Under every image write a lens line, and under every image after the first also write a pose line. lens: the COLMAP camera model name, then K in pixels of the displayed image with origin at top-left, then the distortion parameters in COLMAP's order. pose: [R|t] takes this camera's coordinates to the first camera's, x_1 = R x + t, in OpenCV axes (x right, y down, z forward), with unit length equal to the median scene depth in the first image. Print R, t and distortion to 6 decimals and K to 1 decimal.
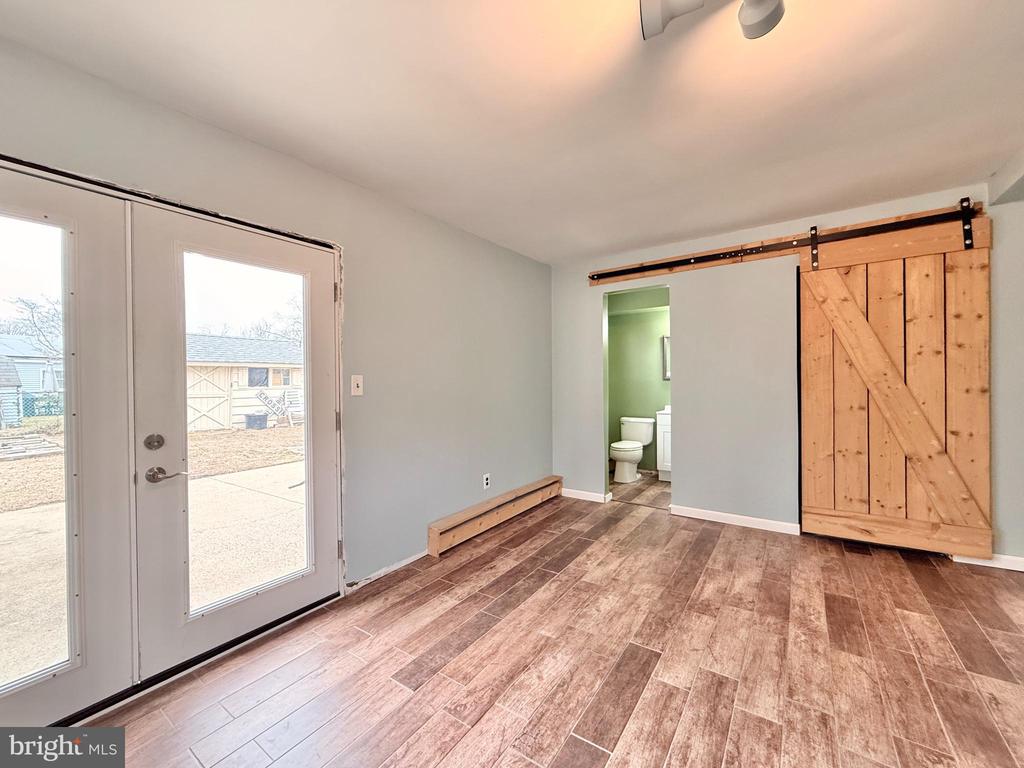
lens RADIAL K [[412.2, 0, 509.1], [0, 412.2, 382.7], [0, 0, 1]] dist [0.003469, -0.000141]
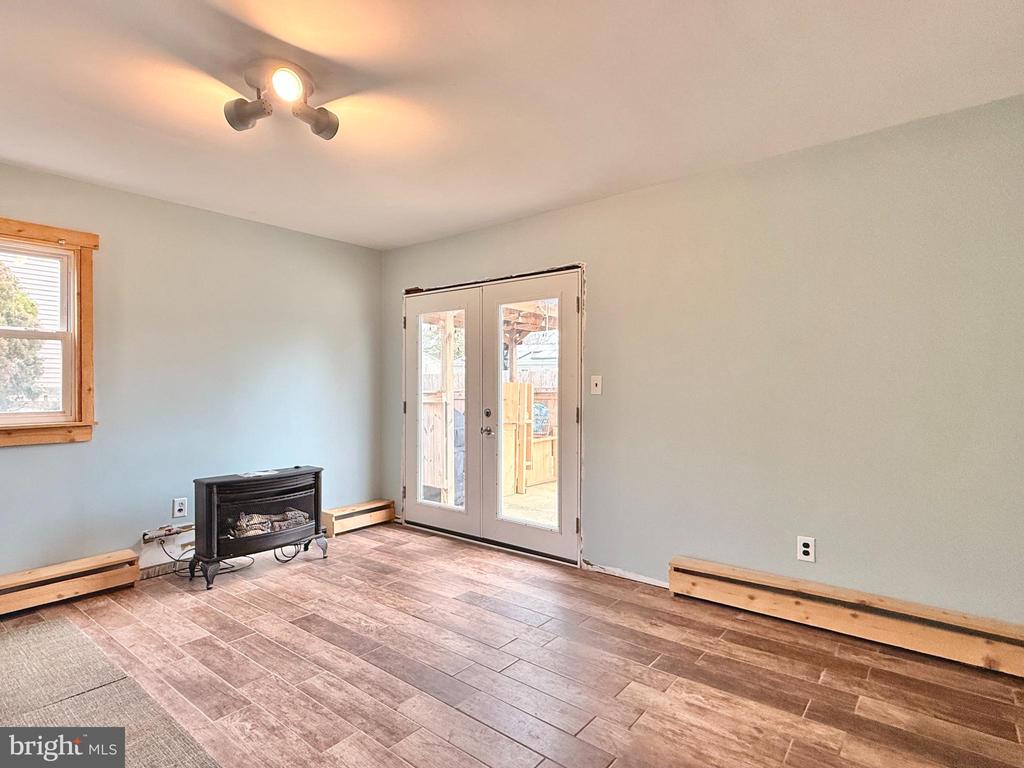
lens RADIAL K [[540.2, 0, 512.0], [0, 540.2, 384.0], [0, 0, 1]] dist [0.001087, 0.000502]
pose [[-0.062069, 0.012896, -0.997989, 1.062970], [-0.006501, 0.999890, 0.013325, -0.012794], [0.998051, 0.007315, -0.061978, 0.865820]]
